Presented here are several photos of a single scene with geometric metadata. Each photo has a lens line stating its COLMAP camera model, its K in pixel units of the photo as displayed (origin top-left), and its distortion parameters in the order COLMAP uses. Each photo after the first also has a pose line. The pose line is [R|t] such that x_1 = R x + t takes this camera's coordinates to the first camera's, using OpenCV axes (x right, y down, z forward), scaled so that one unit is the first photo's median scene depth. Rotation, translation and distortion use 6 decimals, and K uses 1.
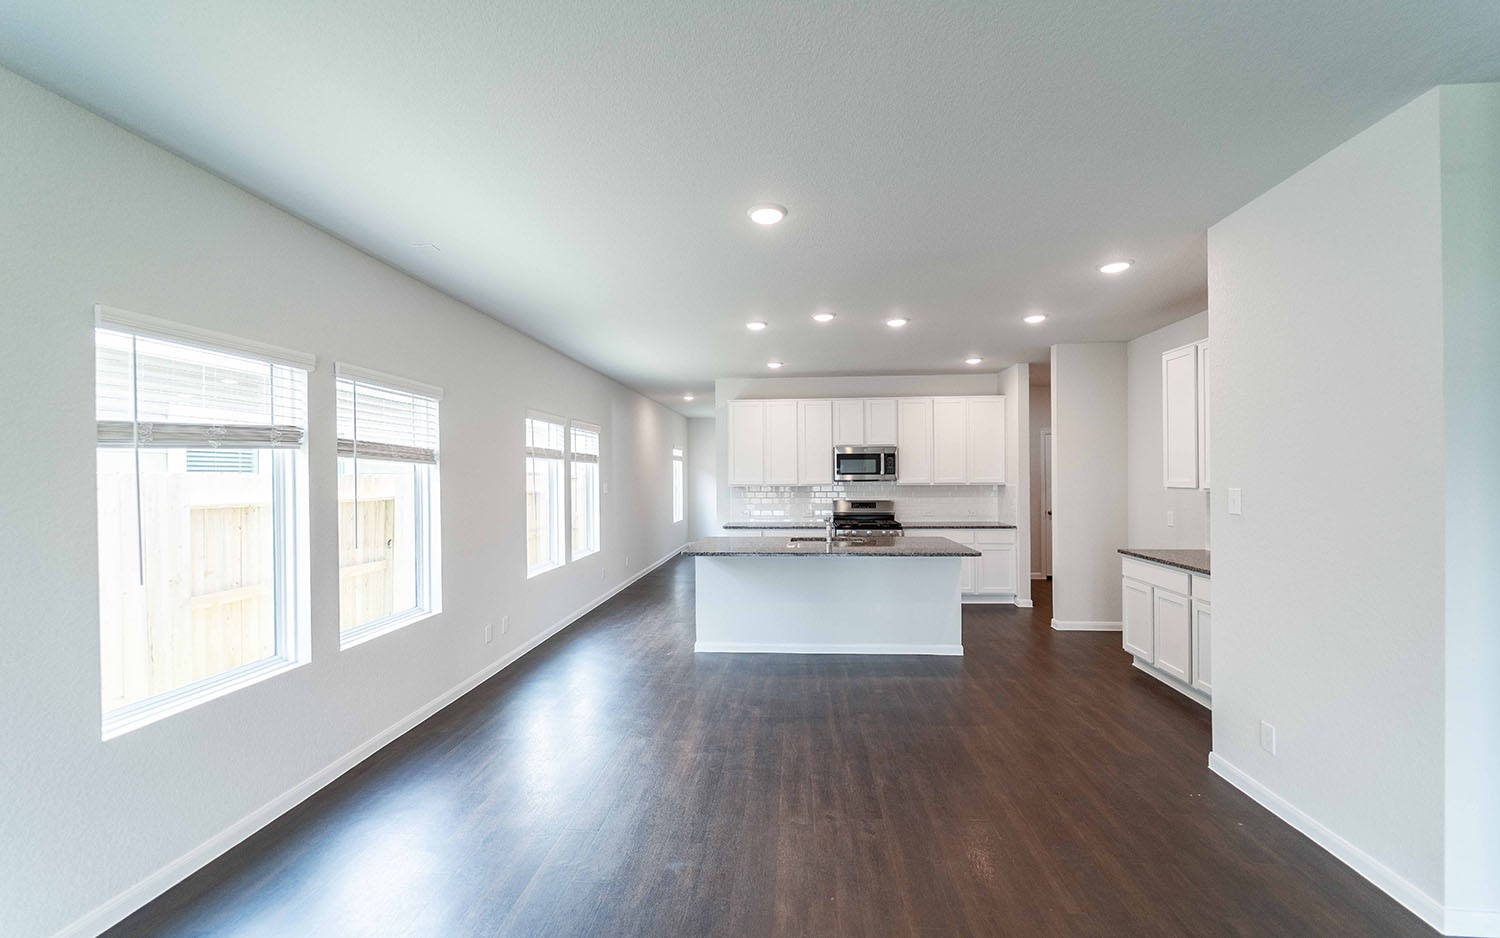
lens RADIAL K [[604.7, 0, 754.1], [0, 604.7, 472.8], [0, 0, 1]] dist [0.001466, 0.000023]
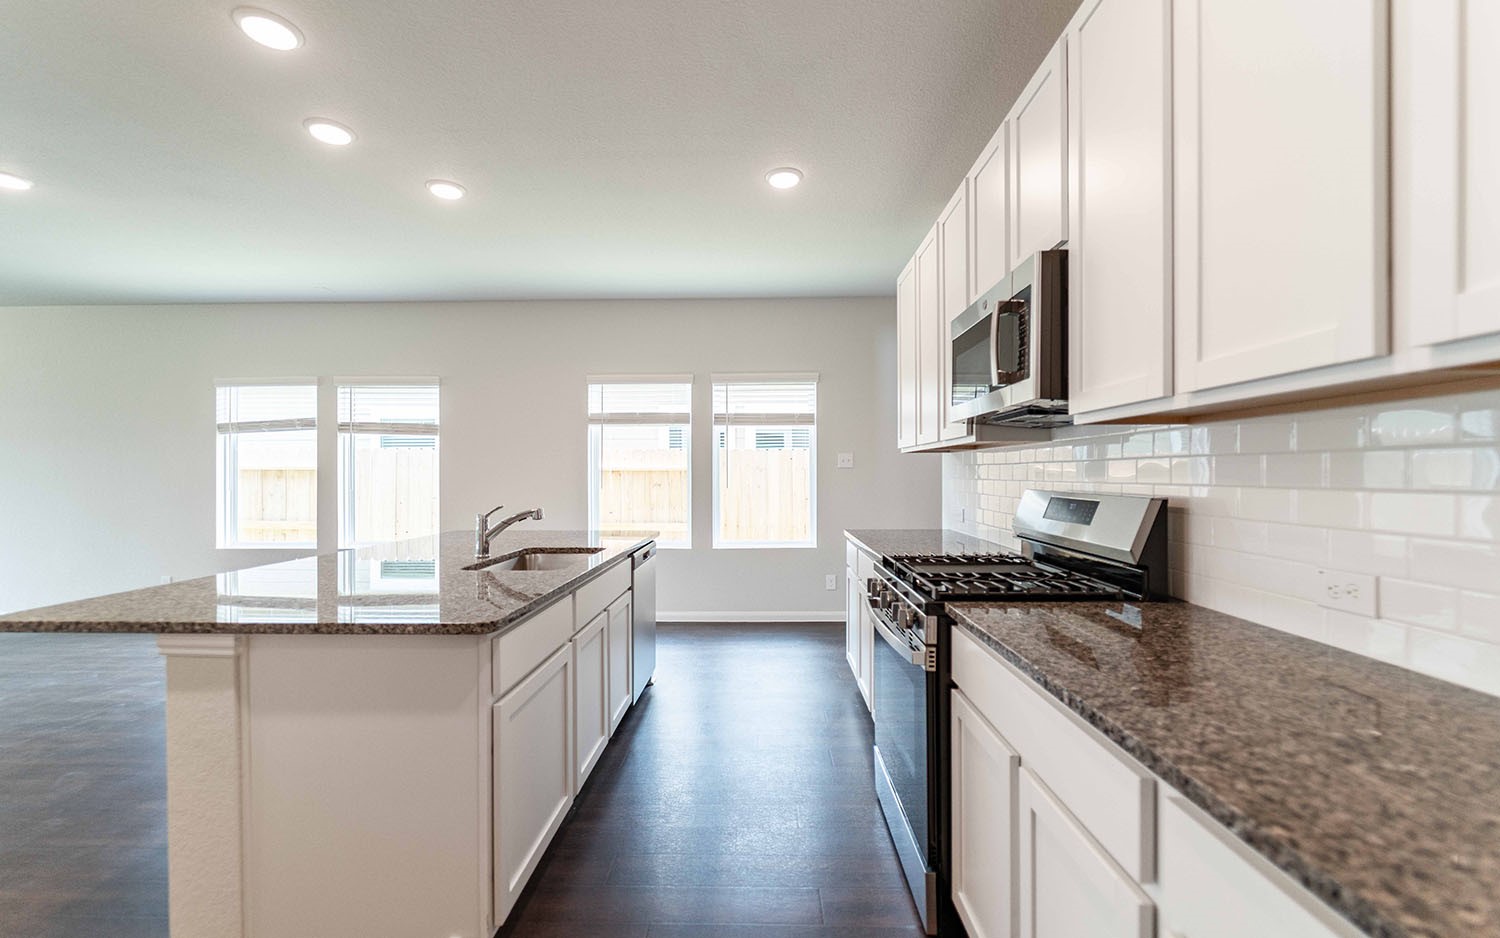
lens RADIAL K [[604.7, 0, 754.1], [0, 604.7, 472.8], [0, 0, 1]] dist [0.001466, 0.000023]
pose [[0.052957, 0.002667, -0.998593, 1.045765], [0.009371, 0.999951, 0.003167, 0.088590], [0.998553, -0.009525, 0.052930, 2.042175]]
